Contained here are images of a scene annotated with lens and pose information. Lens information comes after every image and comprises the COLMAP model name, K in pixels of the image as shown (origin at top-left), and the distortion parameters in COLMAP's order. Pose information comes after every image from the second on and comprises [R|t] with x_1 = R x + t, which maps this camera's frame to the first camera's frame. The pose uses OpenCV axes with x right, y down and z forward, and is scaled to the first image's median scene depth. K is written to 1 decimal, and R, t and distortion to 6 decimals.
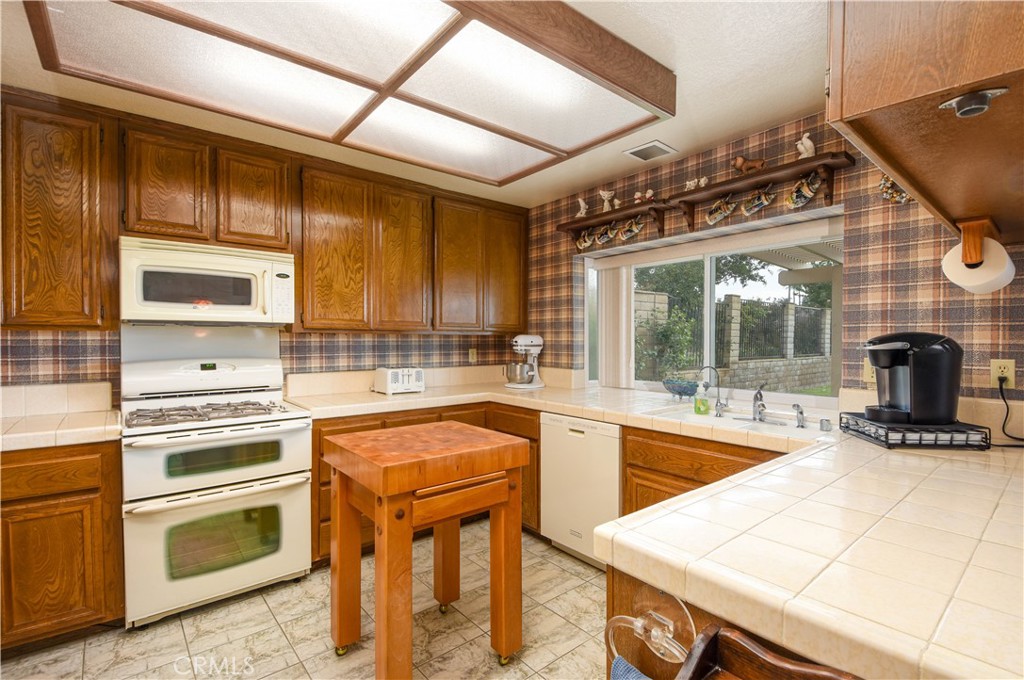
lens RADIAL K [[466.0, 0, 518.8], [0, 466.0, 349.8], [0, 0, 1]] dist [0.000633, -0.000729]
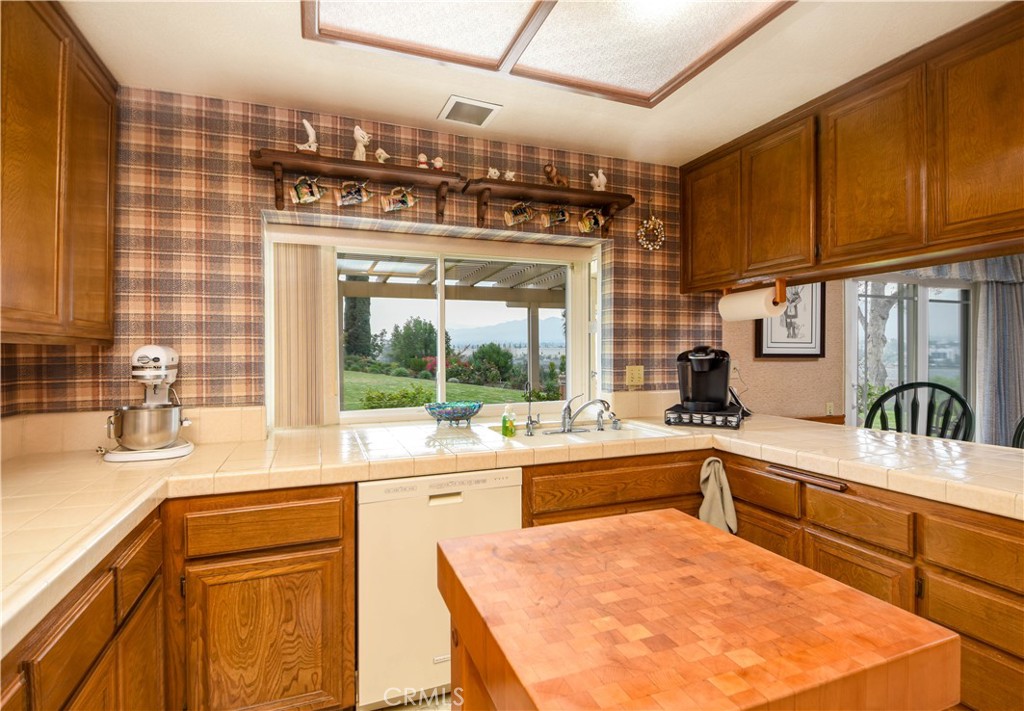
lens RADIAL K [[496.7, 0, 535.4], [0, 496.7, 349.9], [0, 0, 1]] dist [-0.002112, -0.000628]
pose [[0.314668, -0.003032, 0.949197, -0.459983], [0.025058, 0.999673, -0.005114, -0.019648], [-0.948871, 0.025394, 0.314641, 0.617446]]
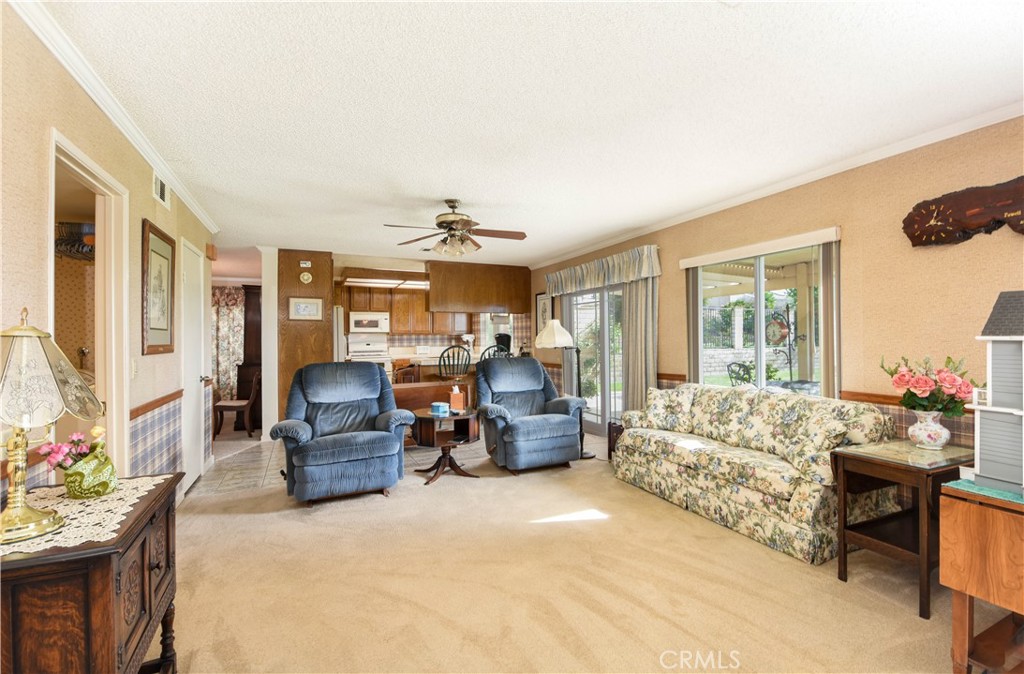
lens RADIAL K [[466.0, 0, 510.1], [0, 466.0, 339.7], [0, 0, 1]] dist [0.000633, -0.000729]
pose [[0.961044, -0.009787, -0.276223, 1.375499], [0.004148, 0.999771, -0.020990, 0.079215], [0.276366, 0.019027, 0.960864, -2.144710]]
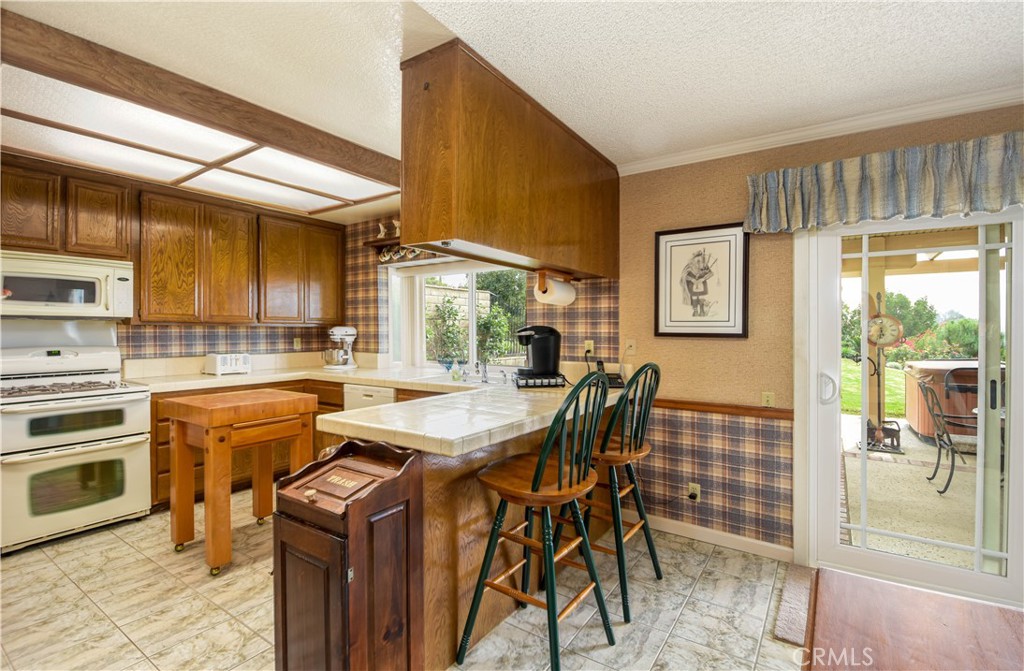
lens RADIAL K [[488.4, 0, 528.3], [0, 488.4, 338.5], [0, 0, 1]] dist [-0.022772, -0.007383]
pose [[0.959576, -0.004732, 0.281409, 0.172139], [0.006903, 0.999954, -0.006727, 0.016120], [-0.281364, 0.008398, 0.959564, -0.527450]]
